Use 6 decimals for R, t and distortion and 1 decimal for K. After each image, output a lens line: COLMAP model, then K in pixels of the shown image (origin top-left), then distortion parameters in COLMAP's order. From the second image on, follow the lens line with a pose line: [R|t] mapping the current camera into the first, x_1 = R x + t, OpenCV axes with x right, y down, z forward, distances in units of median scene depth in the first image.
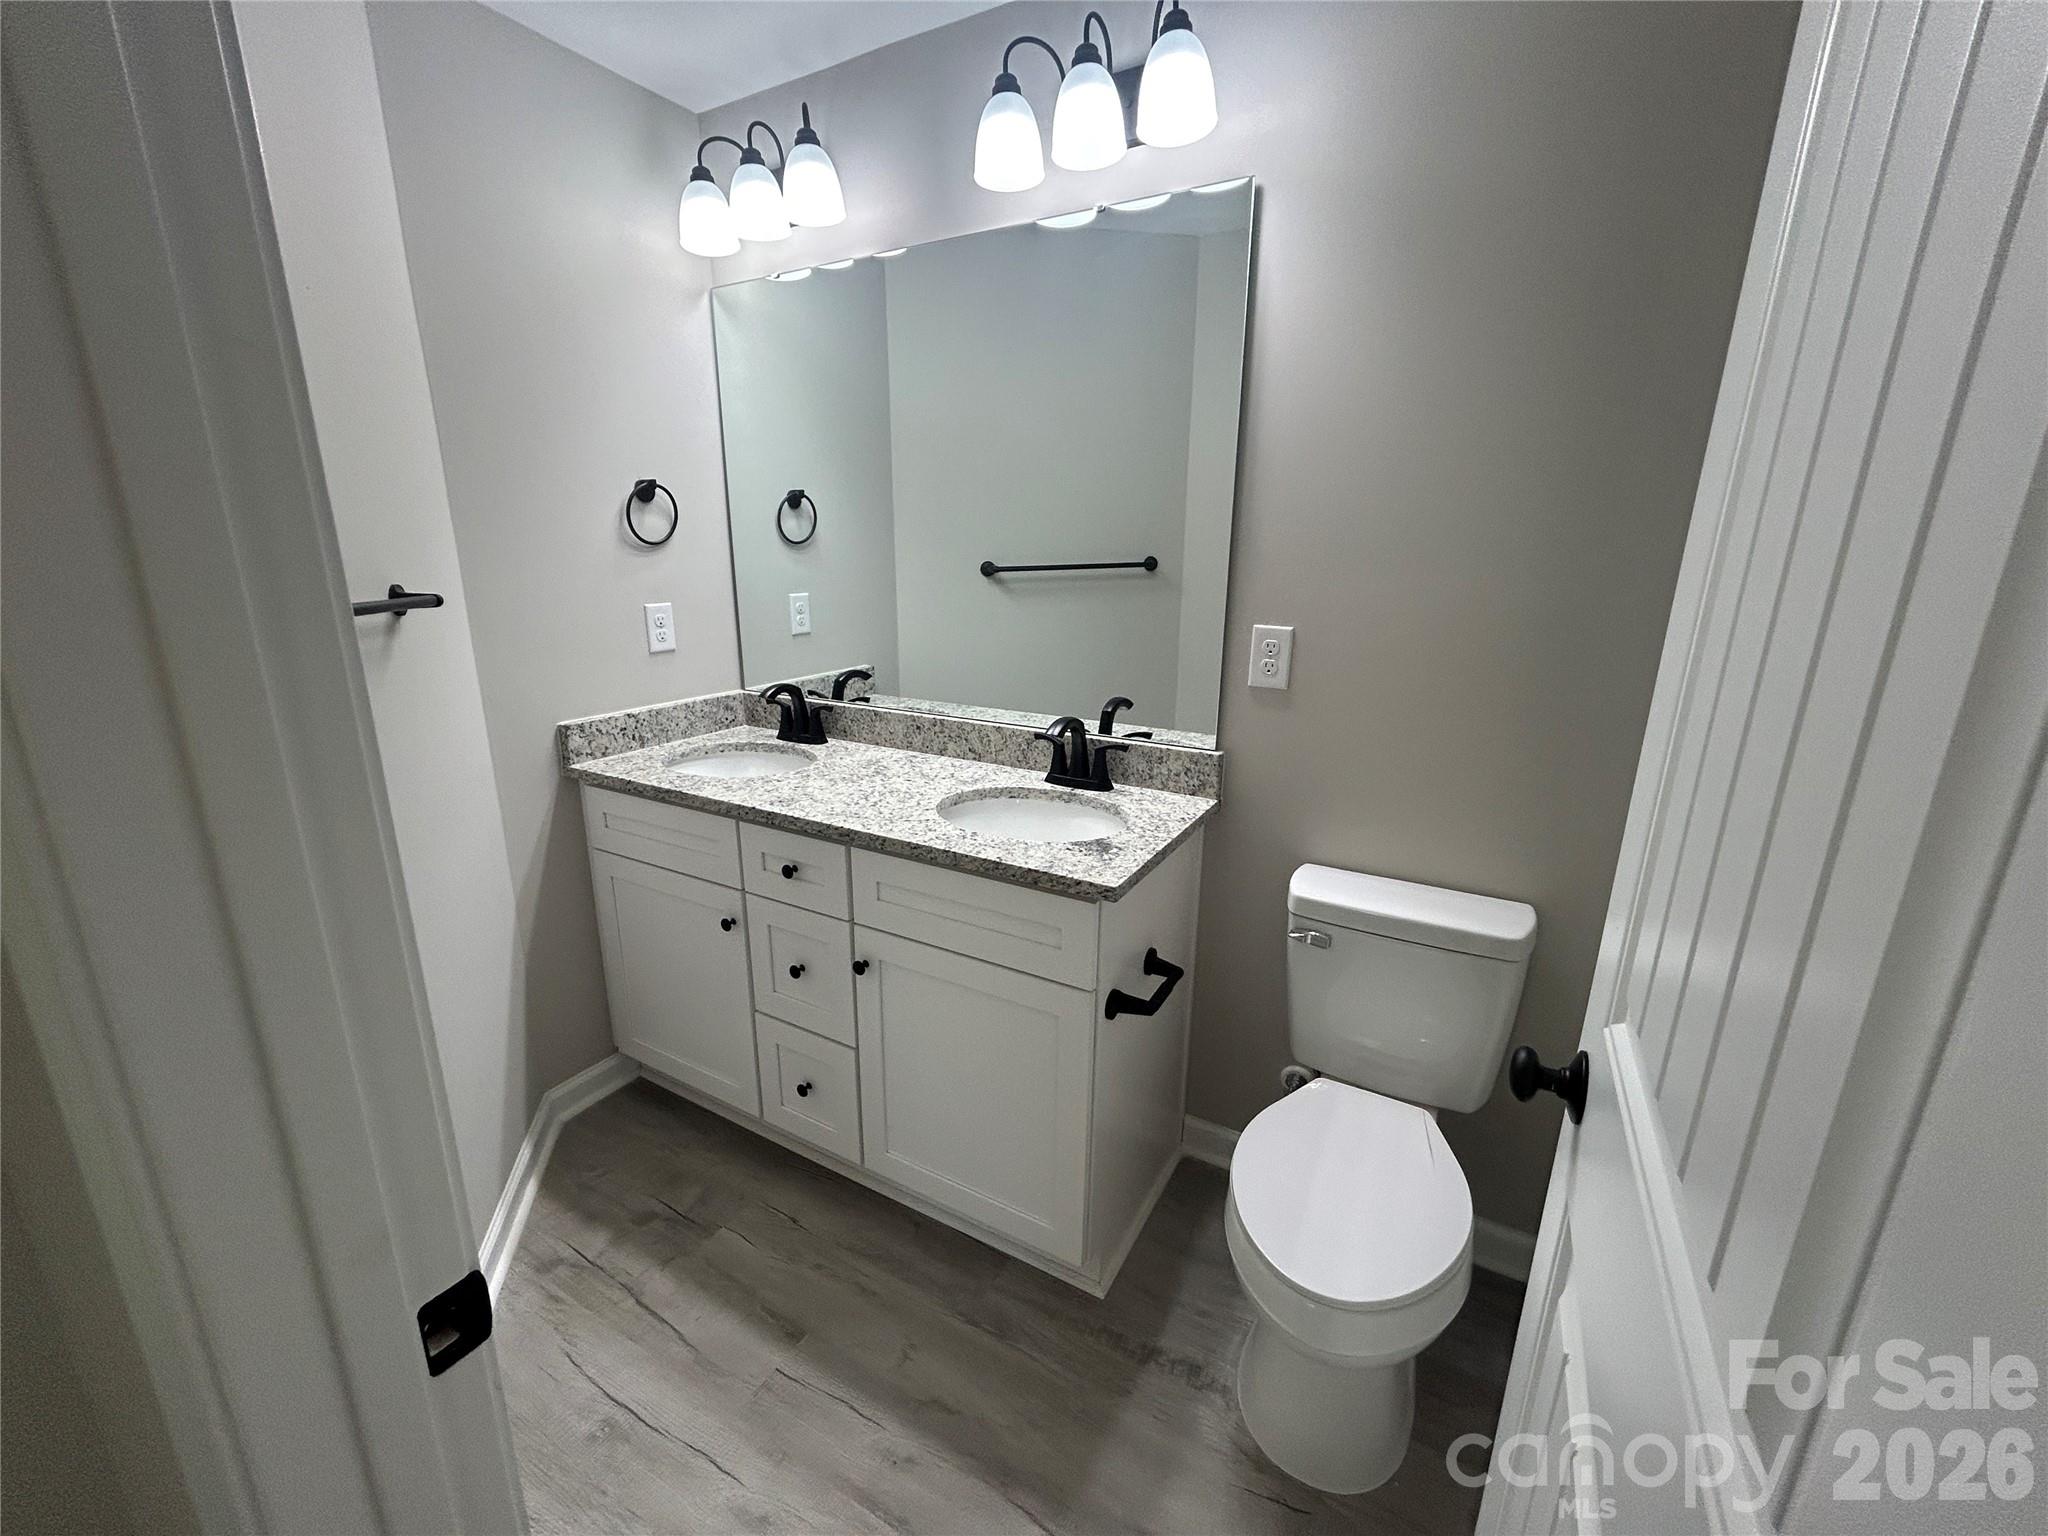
lens RADIAL K [[835.8, 0, 1028.0], [0, 835.8, 769.2], [0, 0, 1]] dist [0.000298, -0.000119]
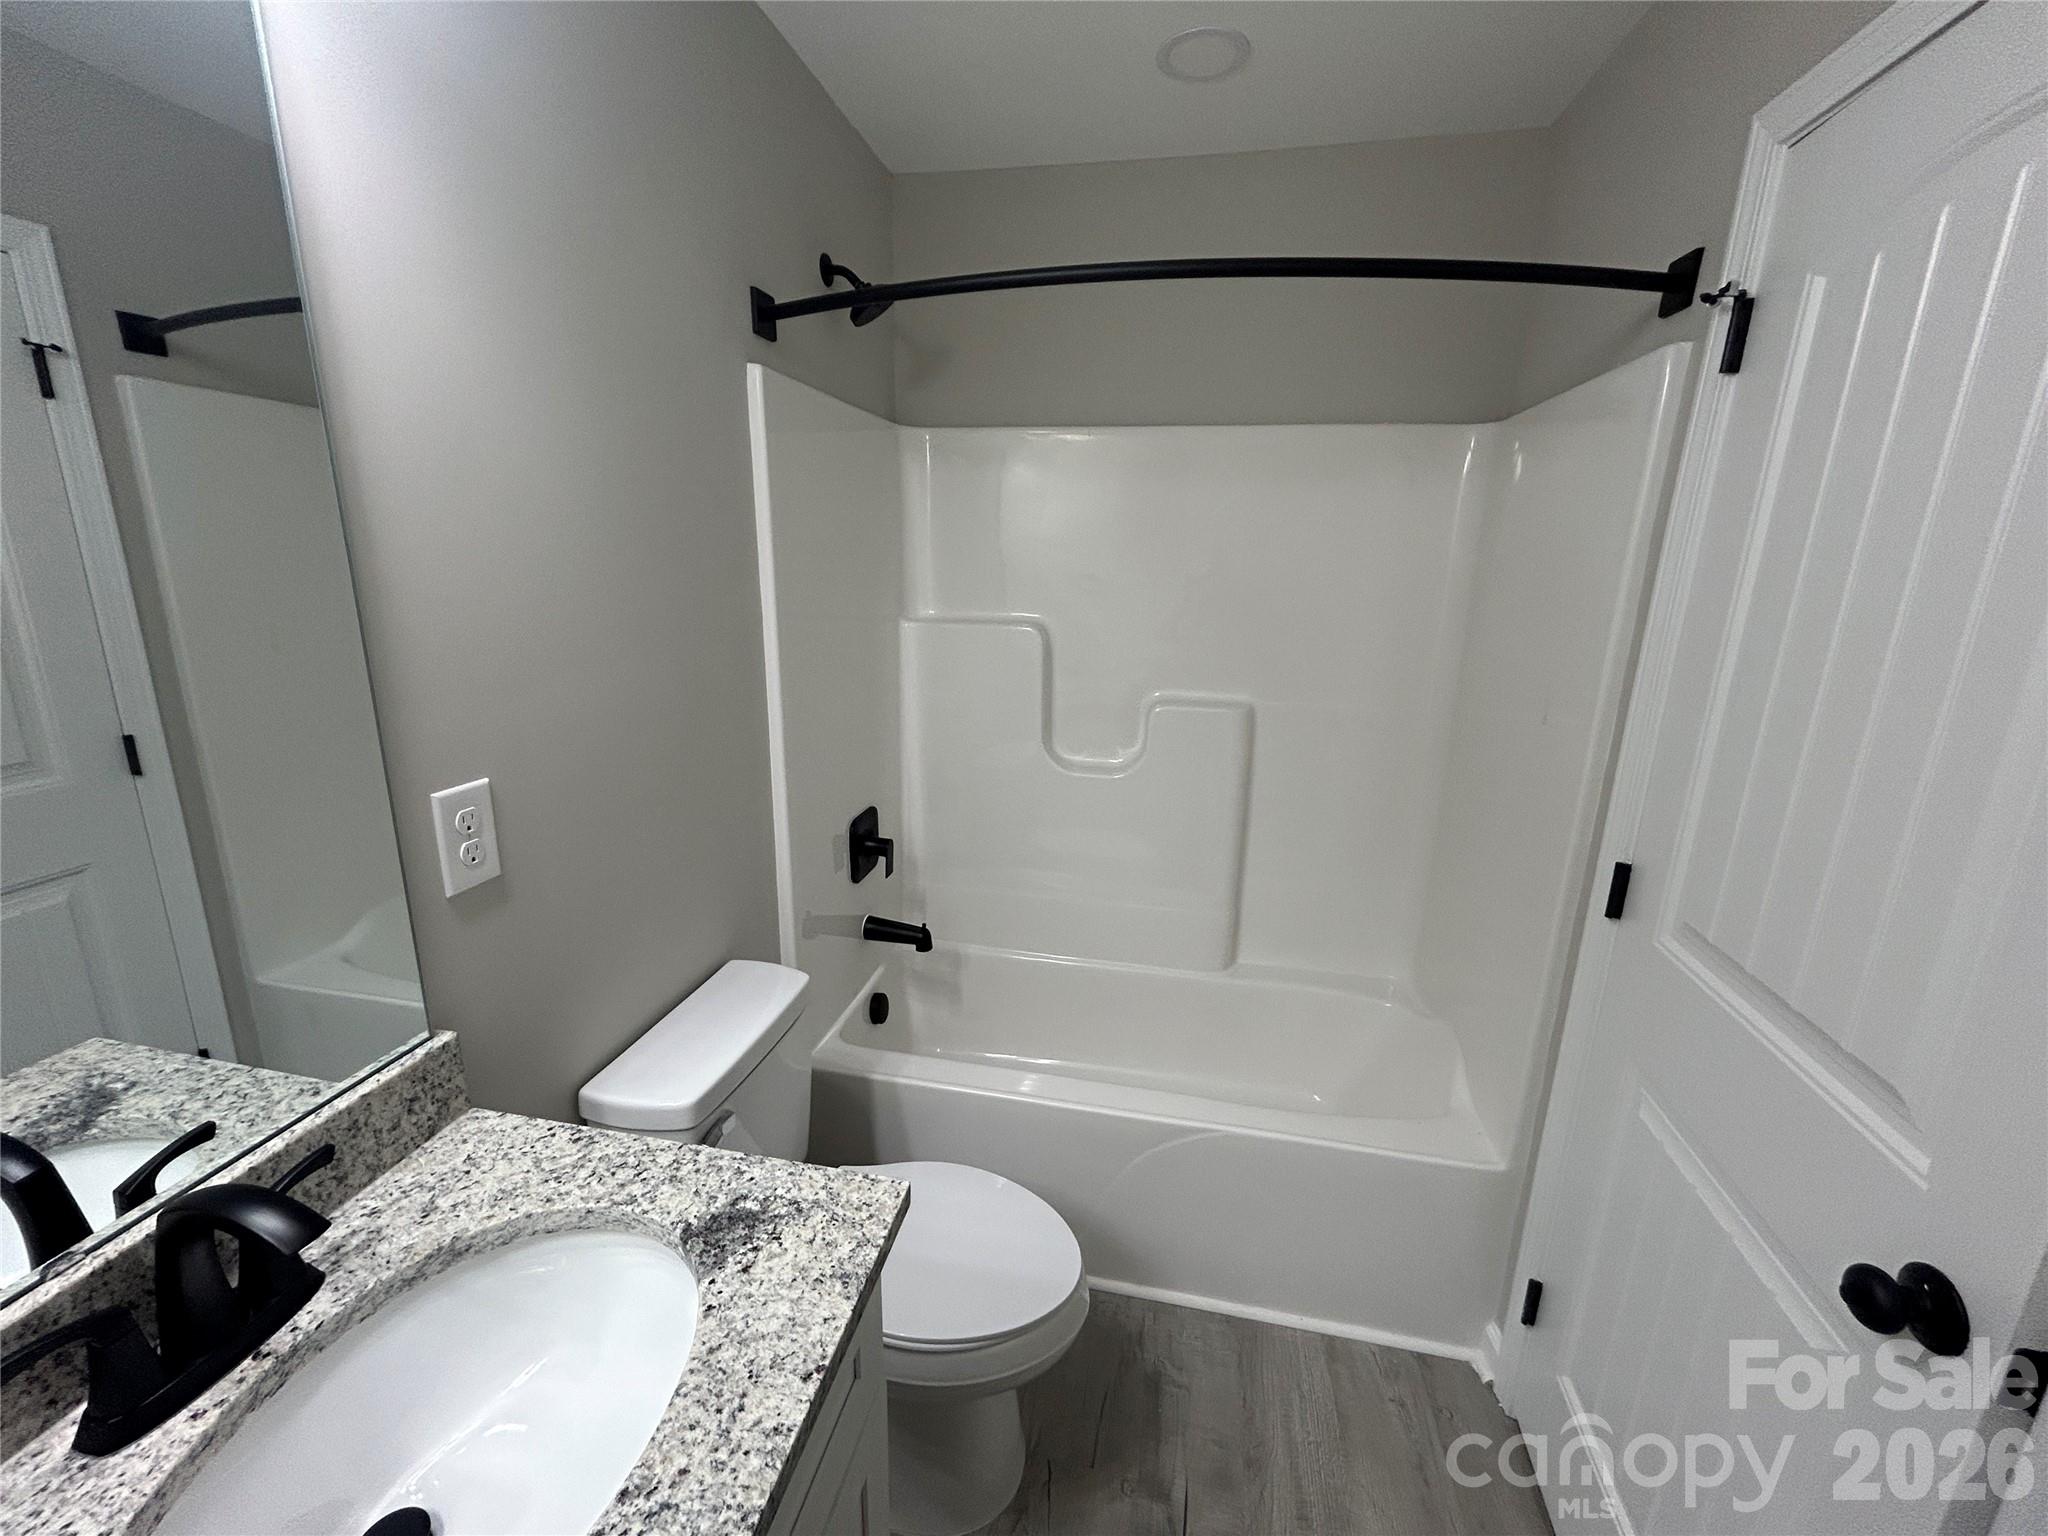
lens RADIAL K [[835.8, 0, 1015.8], [0, 835.8, 773.7], [0, 0, 1]] dist [0.000298, -0.000119]
pose [[-0.307769, -0.257454, 0.915967, -0.347258], [0.226462, 0.915207, 0.333333, -0.279112], [-0.924117, 0.310022, -0.223369, 0.754723]]
